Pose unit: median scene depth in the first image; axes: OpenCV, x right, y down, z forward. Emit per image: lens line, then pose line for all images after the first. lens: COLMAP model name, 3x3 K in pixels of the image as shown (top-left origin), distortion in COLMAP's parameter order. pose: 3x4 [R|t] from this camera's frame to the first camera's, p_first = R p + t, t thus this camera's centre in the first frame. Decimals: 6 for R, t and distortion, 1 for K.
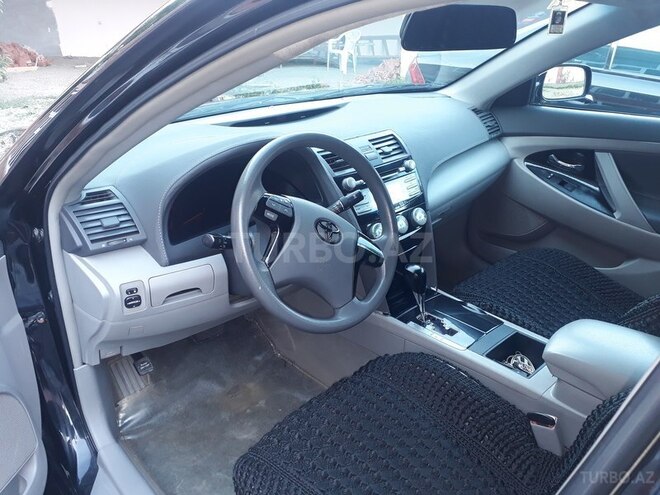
lens RADIAL K [[520.9, 0, 343.4], [0, 520.9, 246.5], [0, 0, 1]] dist [0.166277, -0.233784]
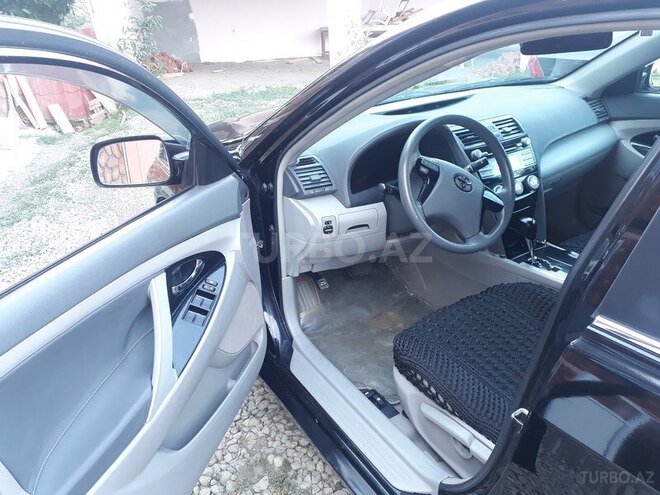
lens RADIAL K [[539.8, 0, 329.8], [0, 539.8, 234.6], [0, 0, 1]] dist [0.042382, -0.083827]
pose [[0.975157, 0.030721, -0.219373, -0.043775], [-0.034742, 0.999291, -0.014495, 0.112765], [0.218773, 0.021756, 0.975533, -0.403338]]
